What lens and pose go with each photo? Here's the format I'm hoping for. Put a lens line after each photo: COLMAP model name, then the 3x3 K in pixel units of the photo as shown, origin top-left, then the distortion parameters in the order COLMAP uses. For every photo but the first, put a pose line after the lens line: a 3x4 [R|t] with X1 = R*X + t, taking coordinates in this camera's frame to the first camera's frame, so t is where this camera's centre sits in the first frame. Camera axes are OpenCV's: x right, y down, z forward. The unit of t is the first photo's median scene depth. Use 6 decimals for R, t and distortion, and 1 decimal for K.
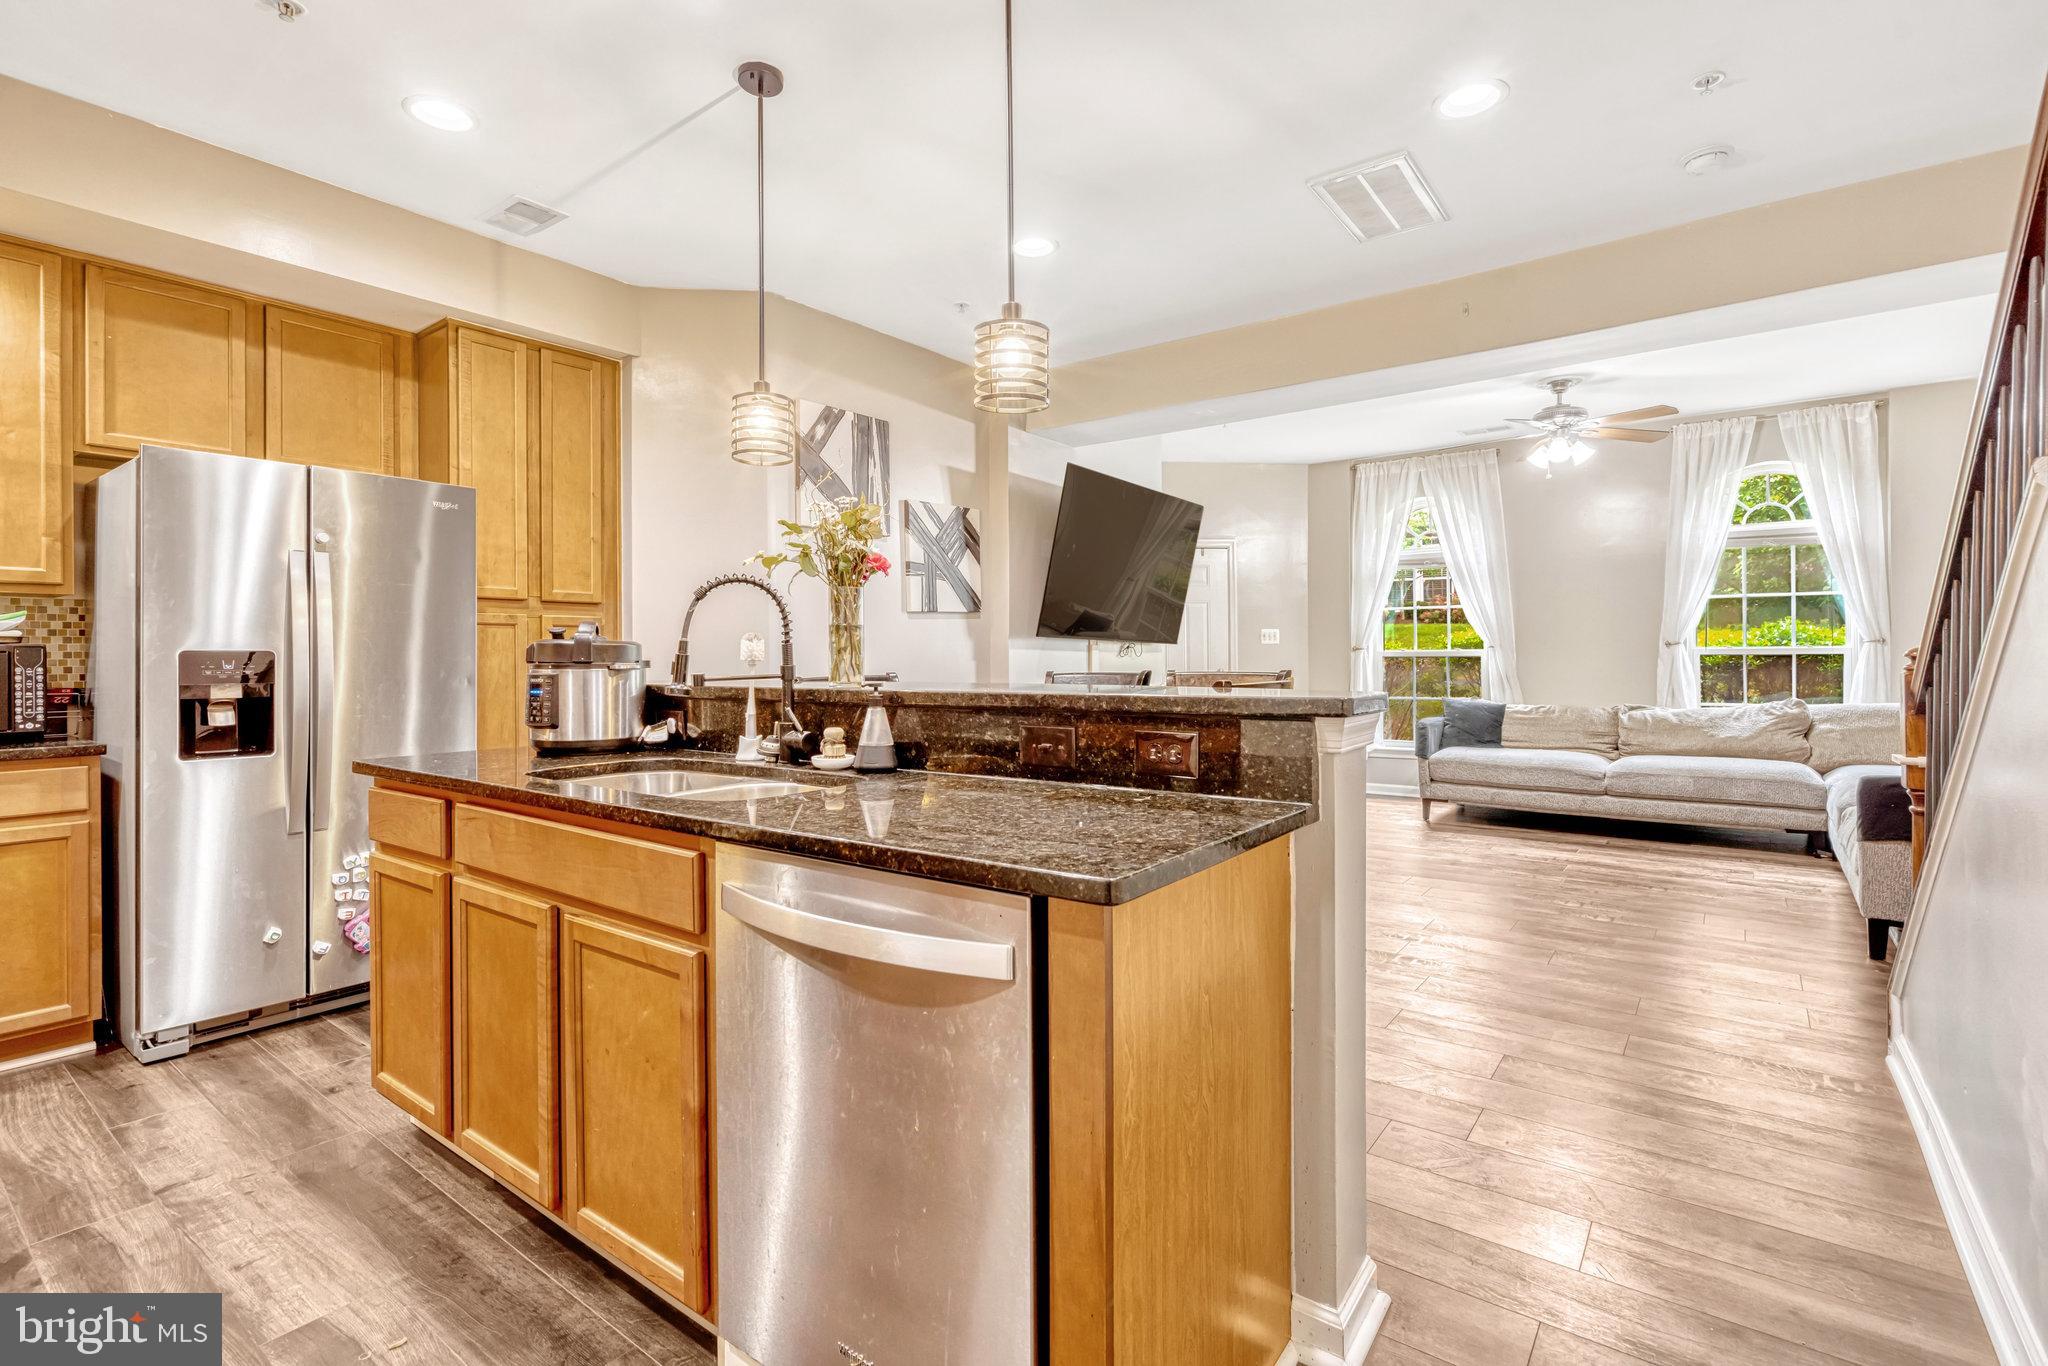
lens RADIAL K [[956.7, 0, 1006.0], [0, 956.7, 655.4], [0, 0, 1]] dist [0.001222, 0.000141]
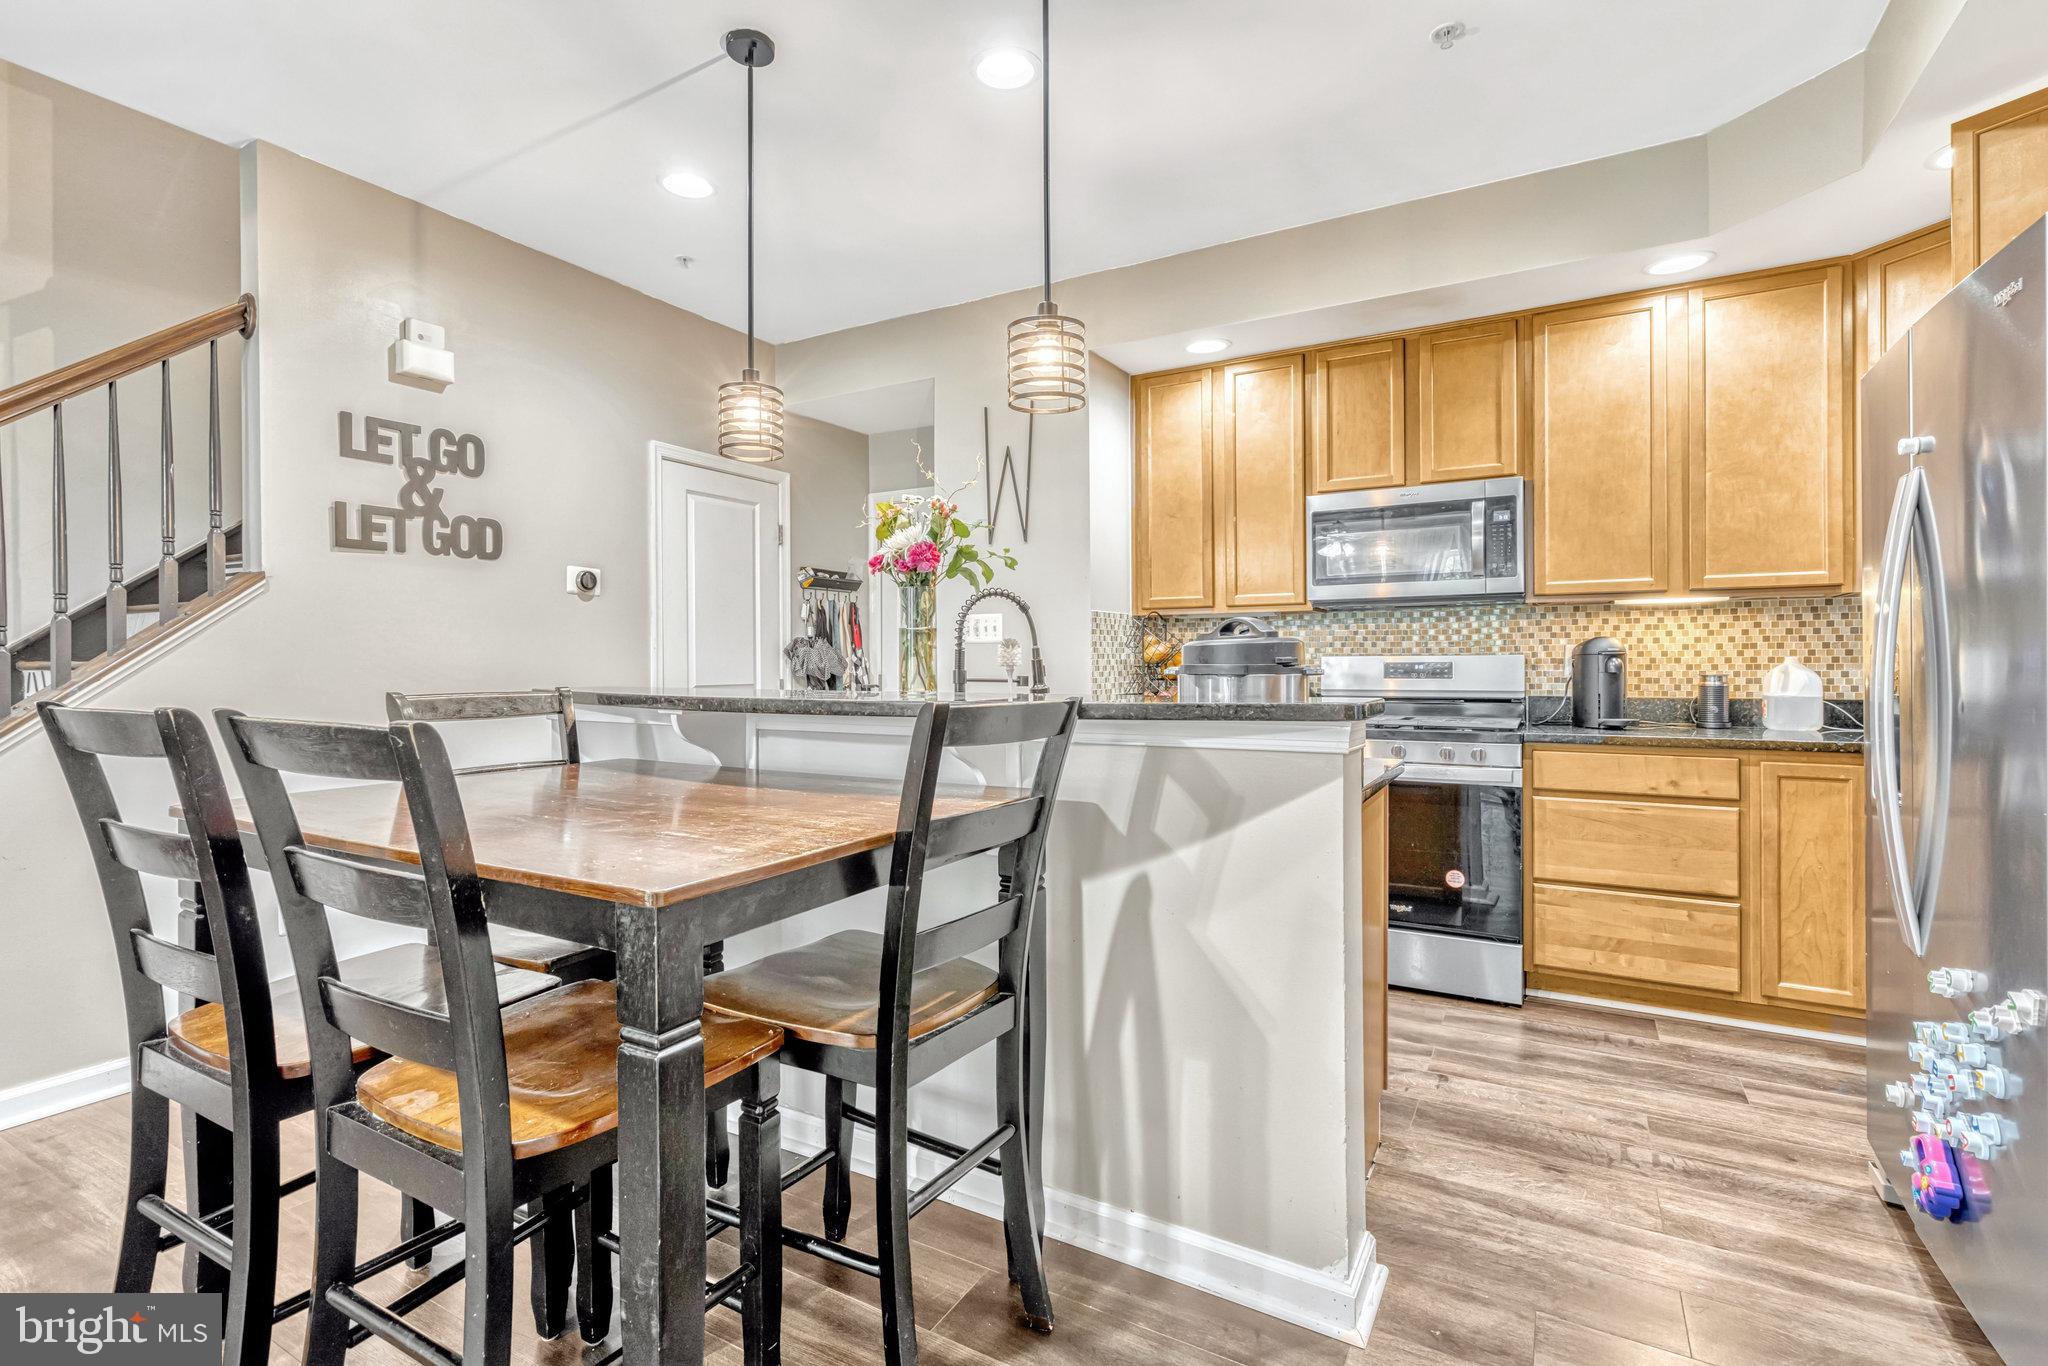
lens RADIAL K [[958.7, 0, 1012.8], [0, 958.7, 663.2], [0, 0, 1]] dist [0.001335, 0.001364]
pose [[-0.990407, 0.009779, -0.137834, -0.105655], [0.009857, 0.999951, 0.000120, 0.002507], [0.137828, -0.001240, -0.990455, 1.601580]]
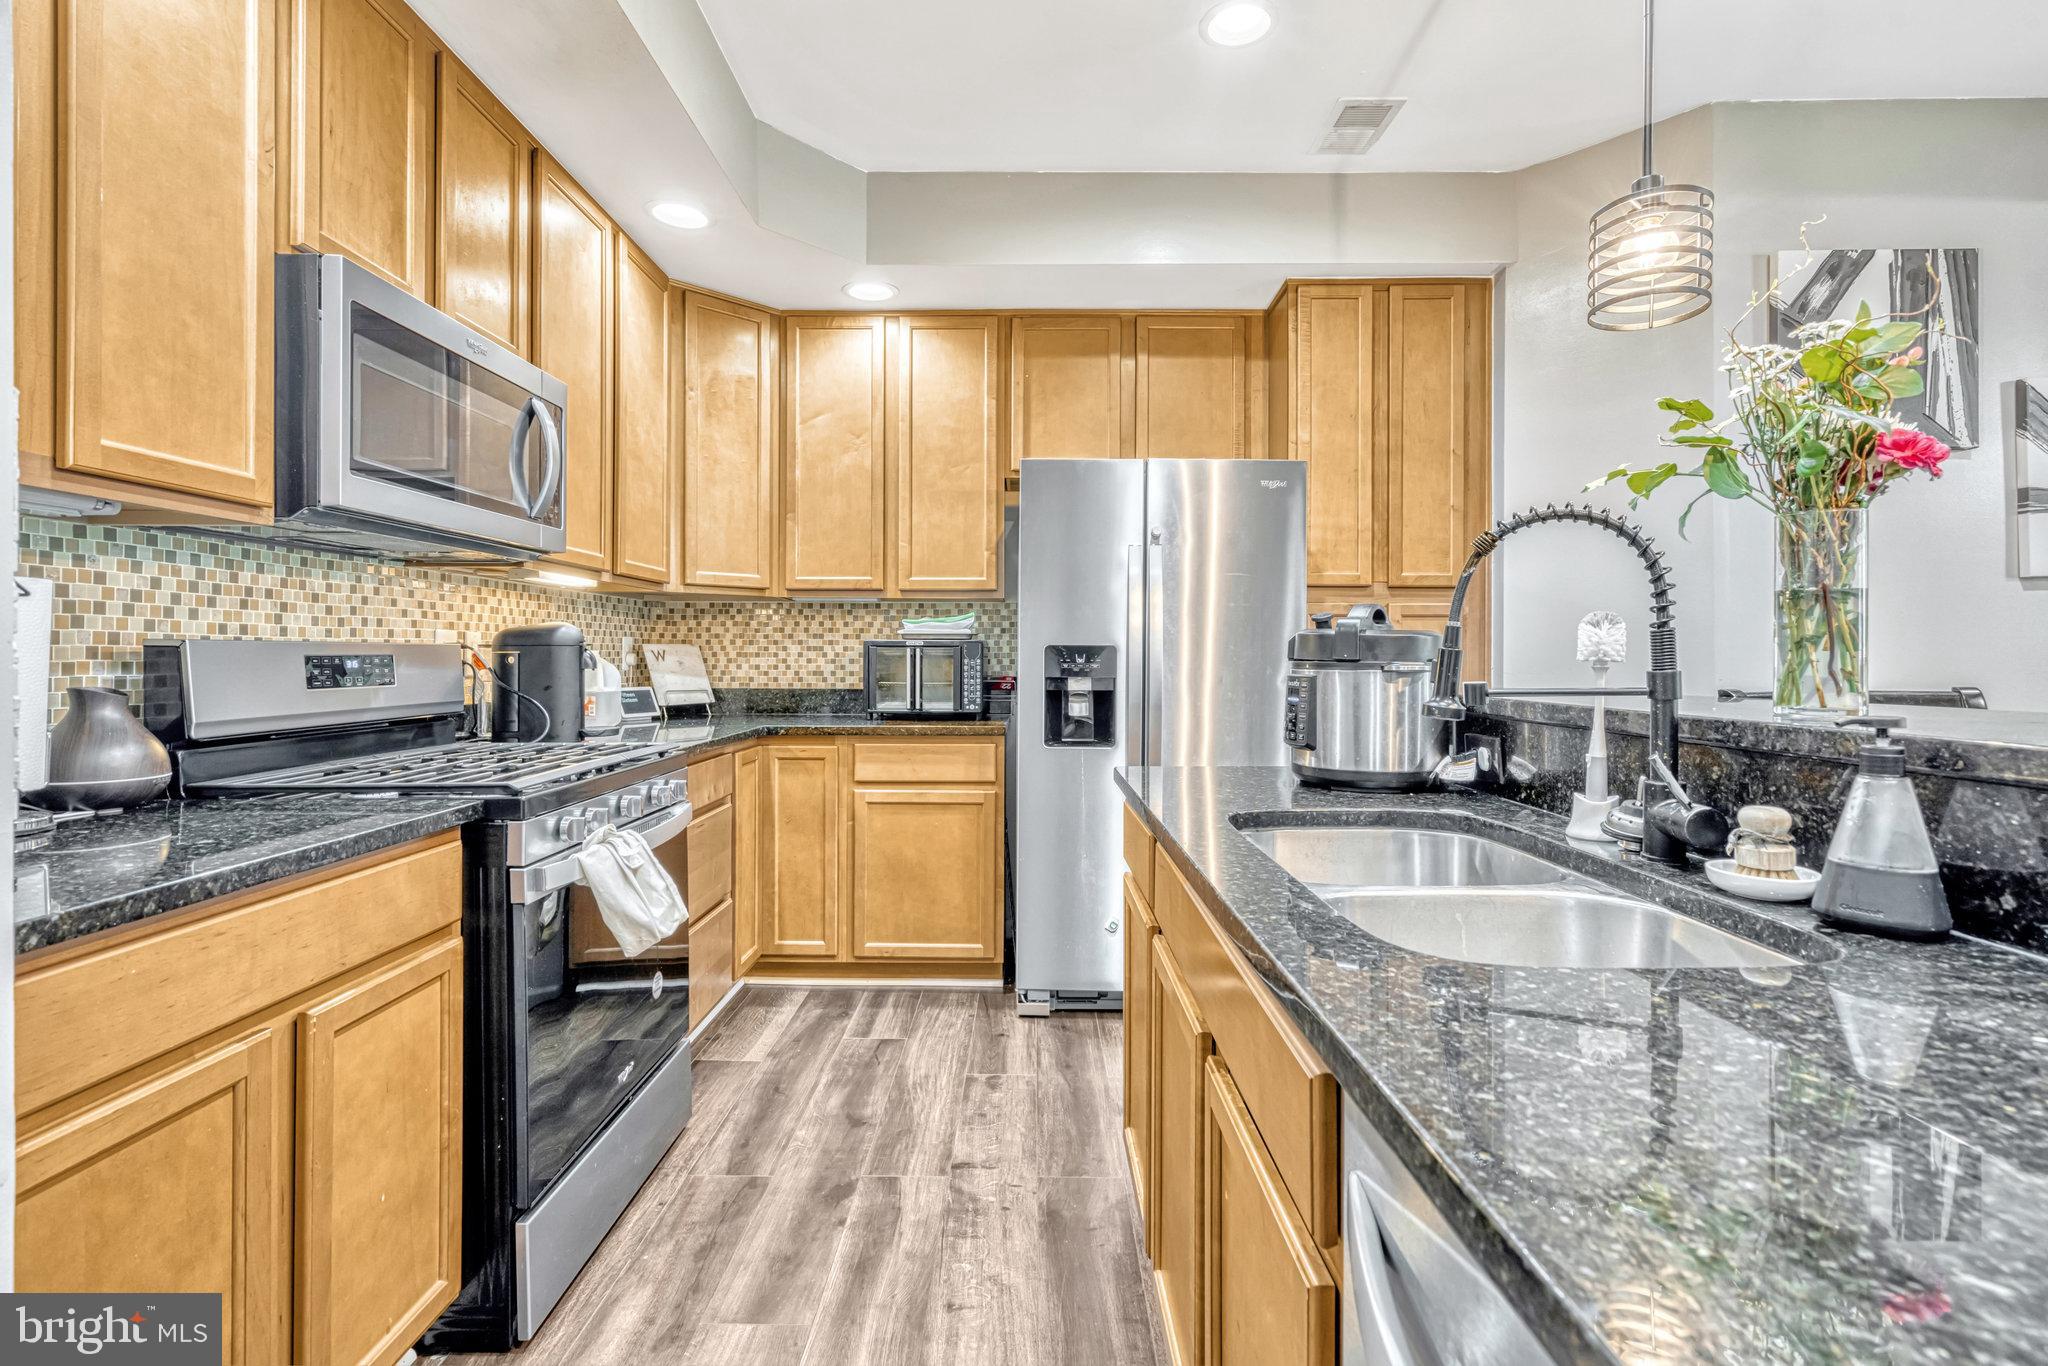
lens RADIAL K [[946.4, 0, 1019.7], [0, 946.4, 659.9], [0, 0, 1]] dist [0.000018, 0.001656]
pose [[0.606079, 0.011543, -0.795321, -0.024618], [-0.005405, 0.999931, 0.010394, 0.000664], [0.795386, -0.002001, 0.606100, 0.318449]]
